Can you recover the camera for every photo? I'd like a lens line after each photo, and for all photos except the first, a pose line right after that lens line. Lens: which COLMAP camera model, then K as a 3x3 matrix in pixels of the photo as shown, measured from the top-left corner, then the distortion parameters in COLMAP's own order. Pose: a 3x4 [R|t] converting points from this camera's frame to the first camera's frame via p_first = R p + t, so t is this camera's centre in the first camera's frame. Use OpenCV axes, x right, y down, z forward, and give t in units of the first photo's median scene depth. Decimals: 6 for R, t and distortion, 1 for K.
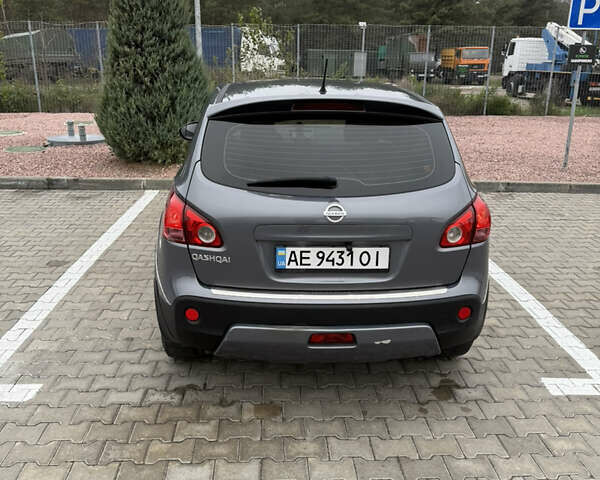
lens RADIAL K [[554.4, 0, 300.0], [0, 554.4, 240.0], [0, 0, 1]] dist [0.153604, -0.286866]
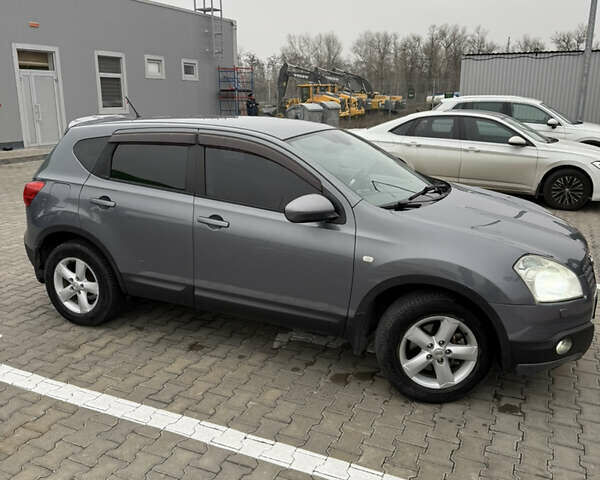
lens RADIAL K [[554.4, 0, 300.0], [0, 554.4, 240.0], [0, 0, 1]] dist [0.153604, -0.286866]
pose [[-0.453905, 0.212157, -0.865424, 1.388506], [-0.276052, 0.889975, 0.362961, -0.716563], [0.847210, 0.403652, -0.345398, 2.250618]]
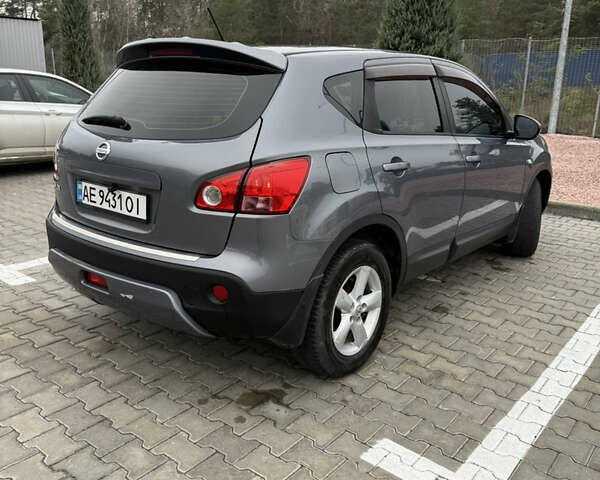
lens RADIAL K [[554.4, 0, 300.0], [0, 554.4, 240.0], [0, 0, 1]] dist [0.153604, -0.286866]
pose [[0.751101, 0.181737, -0.634680, 0.868214], [-0.210988, 0.977026, 0.030075, 0.002064], [0.625565, 0.111321, 0.772189, 0.411642]]
